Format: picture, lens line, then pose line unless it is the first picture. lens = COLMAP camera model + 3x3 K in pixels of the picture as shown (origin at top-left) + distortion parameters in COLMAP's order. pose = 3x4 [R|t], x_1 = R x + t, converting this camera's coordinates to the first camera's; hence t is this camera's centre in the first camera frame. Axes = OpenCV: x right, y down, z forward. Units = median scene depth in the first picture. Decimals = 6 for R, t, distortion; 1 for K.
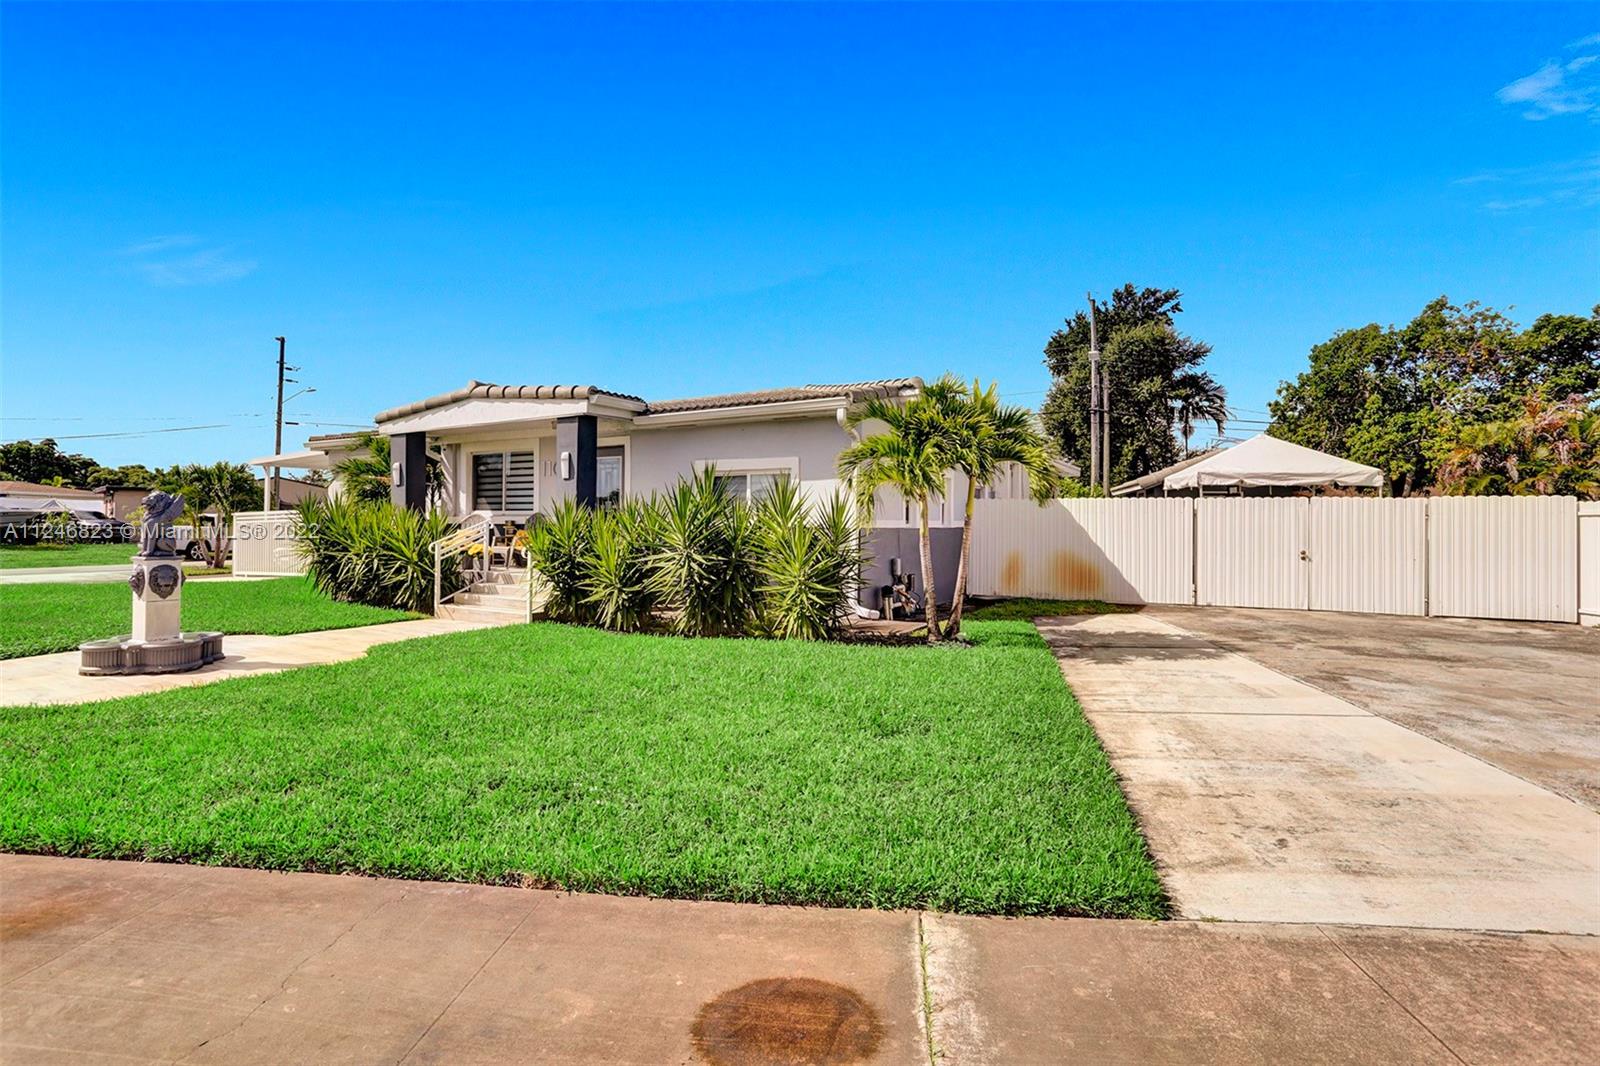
lens RADIAL K [[801.3, 0, 795.7], [0, 801.3, 530.9], [0, 0, 1]] dist [-0.012016, 0.002468]
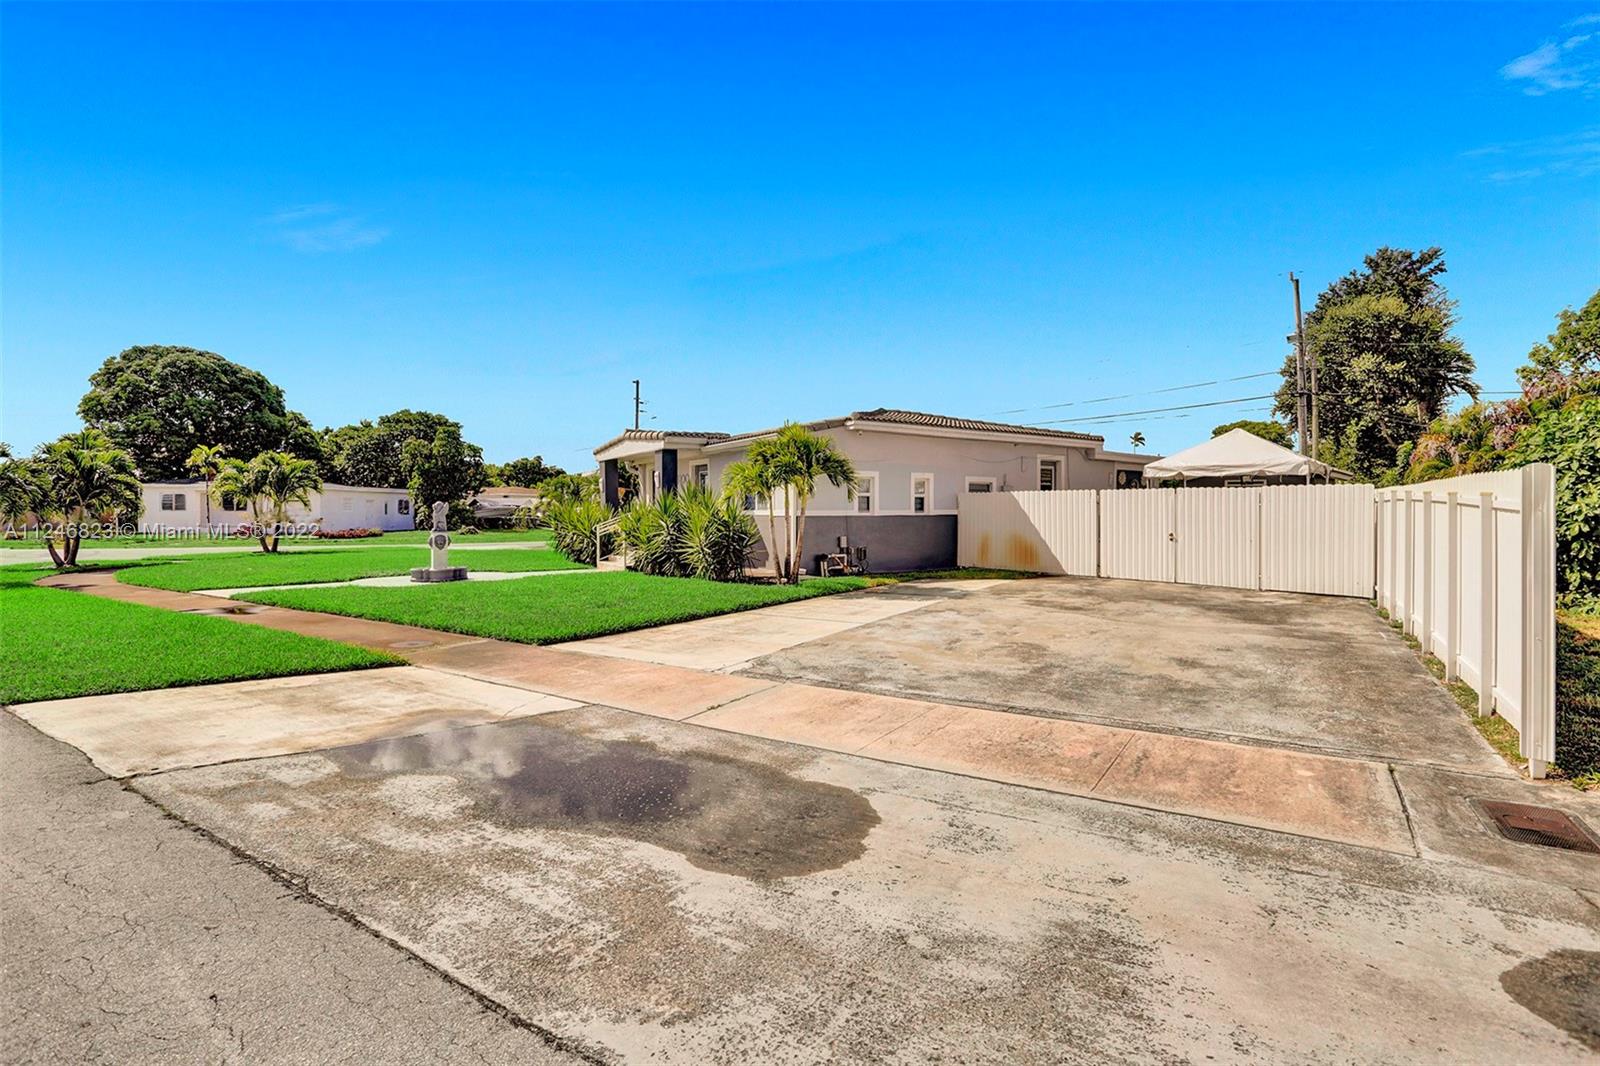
lens RADIAL K [[801.3, 0, 812.5], [0, 801.3, 522.3], [0, 0, 1]] dist [-0.012016, 0.002468]
pose [[0.899639, -0.002614, -0.436627, 0.605695], [0.003474, 0.999993, 0.001172, 0.005687], [0.436621, -0.002571, 0.899642, -0.298517]]
